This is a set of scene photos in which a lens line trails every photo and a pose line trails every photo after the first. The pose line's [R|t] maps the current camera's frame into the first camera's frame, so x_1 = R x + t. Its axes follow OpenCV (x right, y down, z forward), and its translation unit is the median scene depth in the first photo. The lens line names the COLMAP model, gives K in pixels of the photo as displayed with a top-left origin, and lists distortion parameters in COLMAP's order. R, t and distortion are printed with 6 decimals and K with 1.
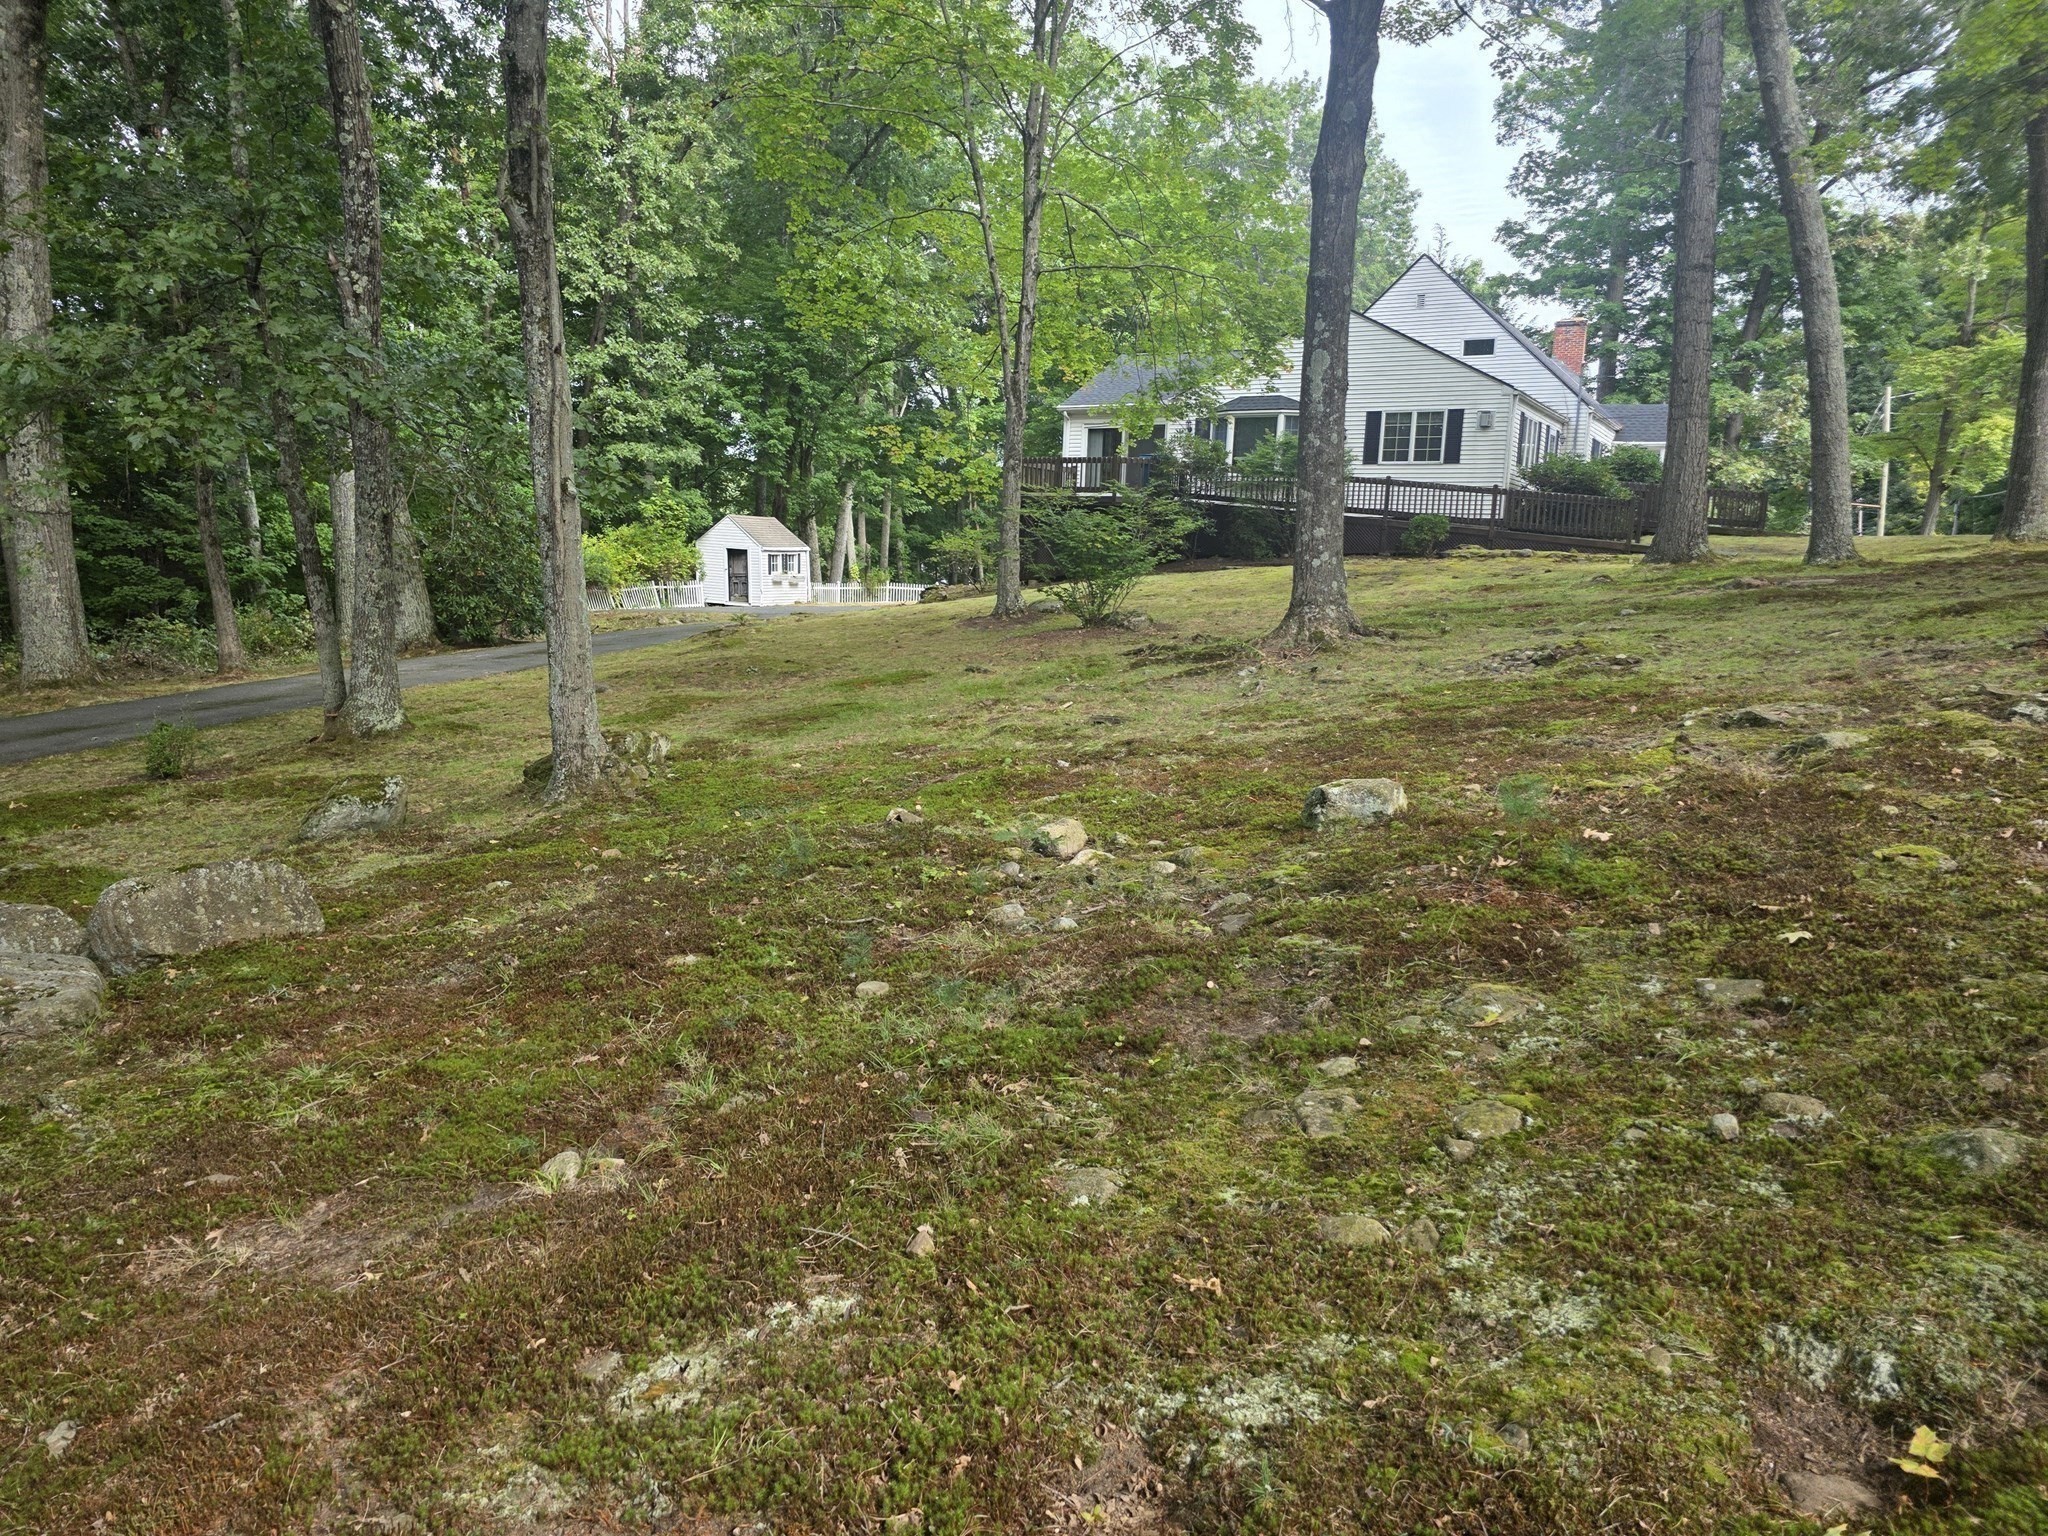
lens RADIAL K [[1418.1, 0, 1024.0], [0, 1418.1, 768.0], [0, 0, 1]] dist [0.061447, -0.058499]
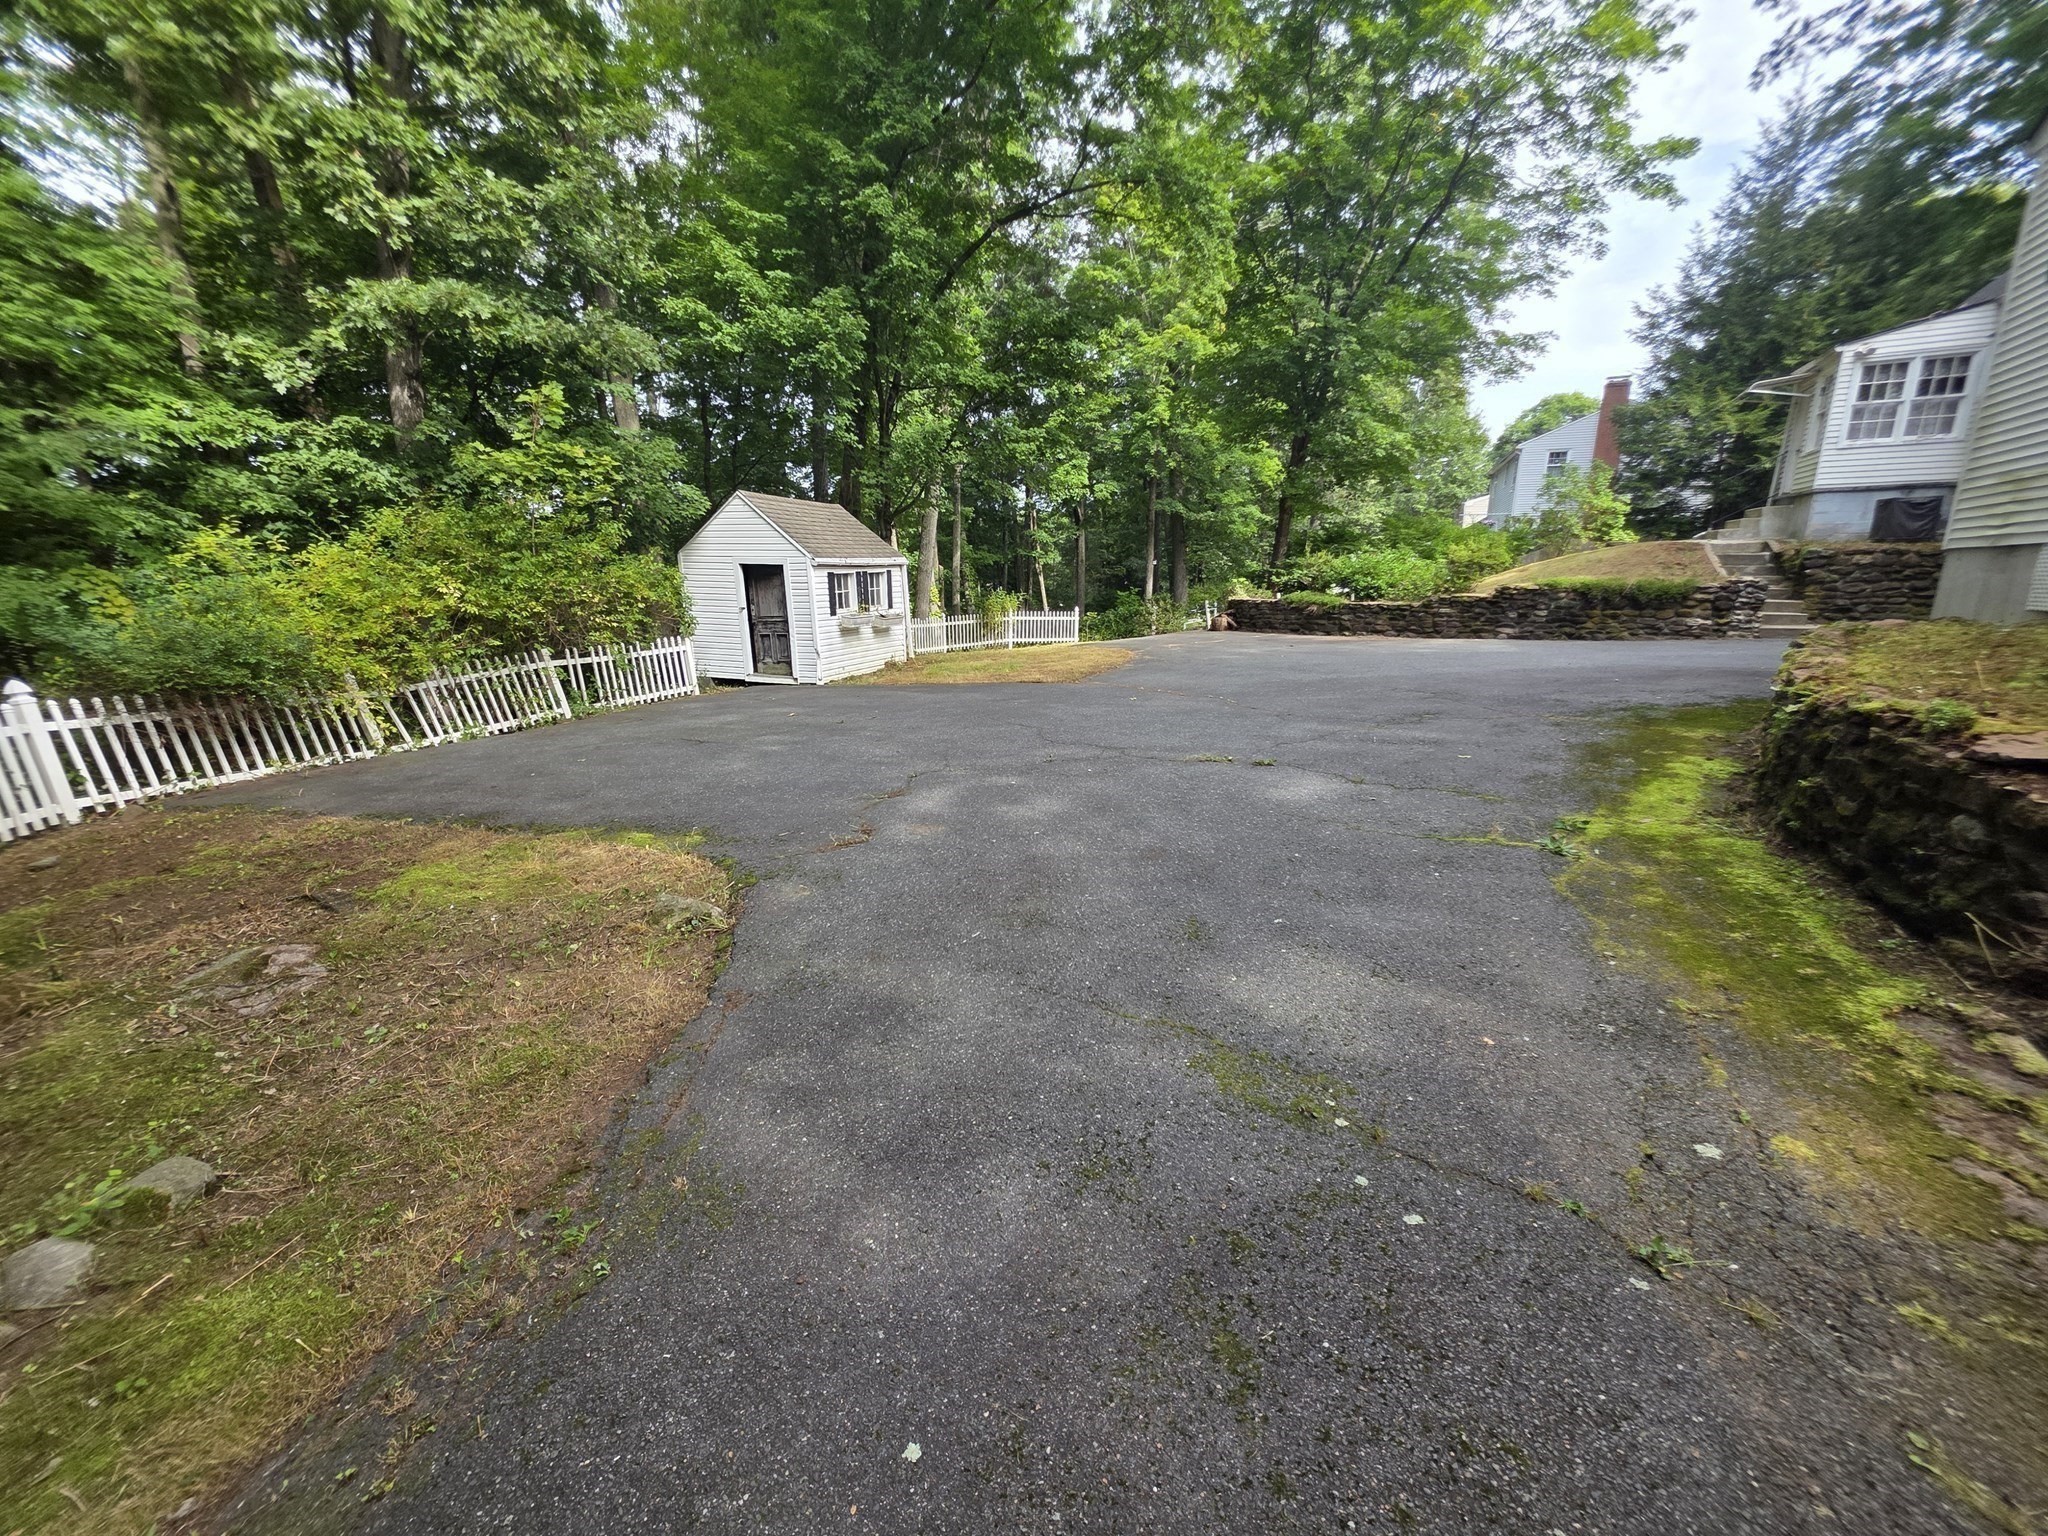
lens RADIAL K [[805.7, 0, 1033.5], [0, 805.7, 769.4], [0, 0, 1]] dist [0.000659, 0.000026]
pose [[0.998608, -0.039225, 0.035254, -0.122344], [0.035855, 0.995149, 0.091612, -0.106699], [-0.038677, -0.090221, 0.995170, 0.719541]]
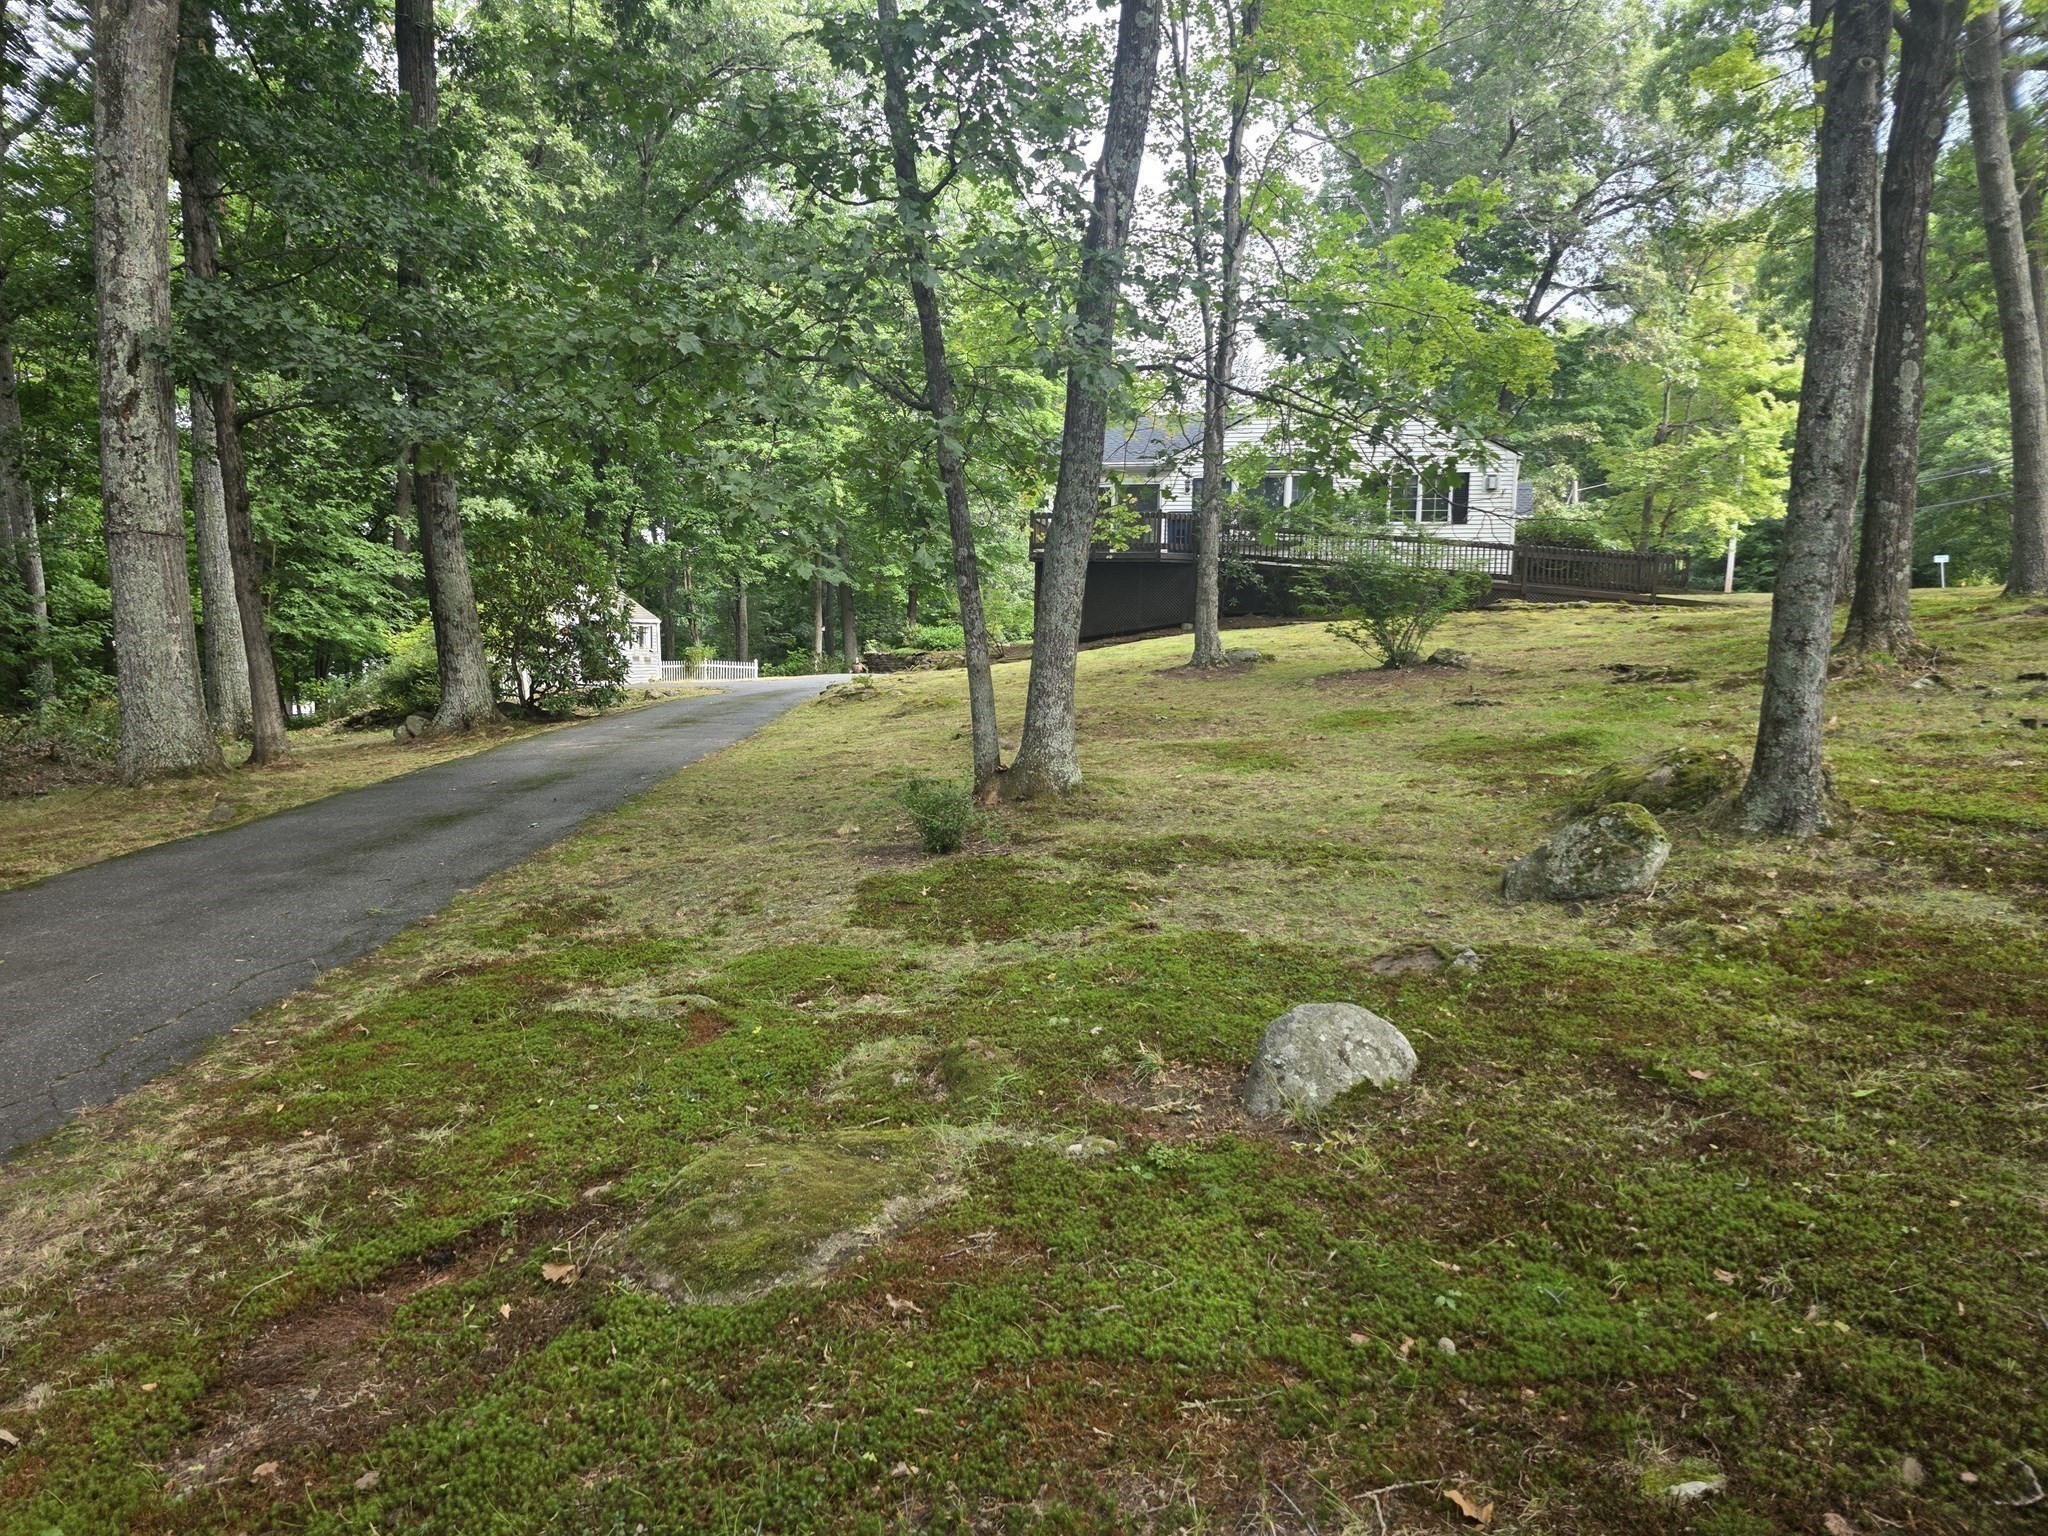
lens RADIAL K [[1418.1, 0, 1024.0], [0, 1418.1, 768.0], [0, 0, 1]] dist [0.061447, -0.058499]
pose [[0.946638, -0.039445, 0.319876, -0.234313], [0.060615, 0.996561, -0.056494, 0.002040], [-0.316547, 0.072869, 0.945774, 0.092057]]
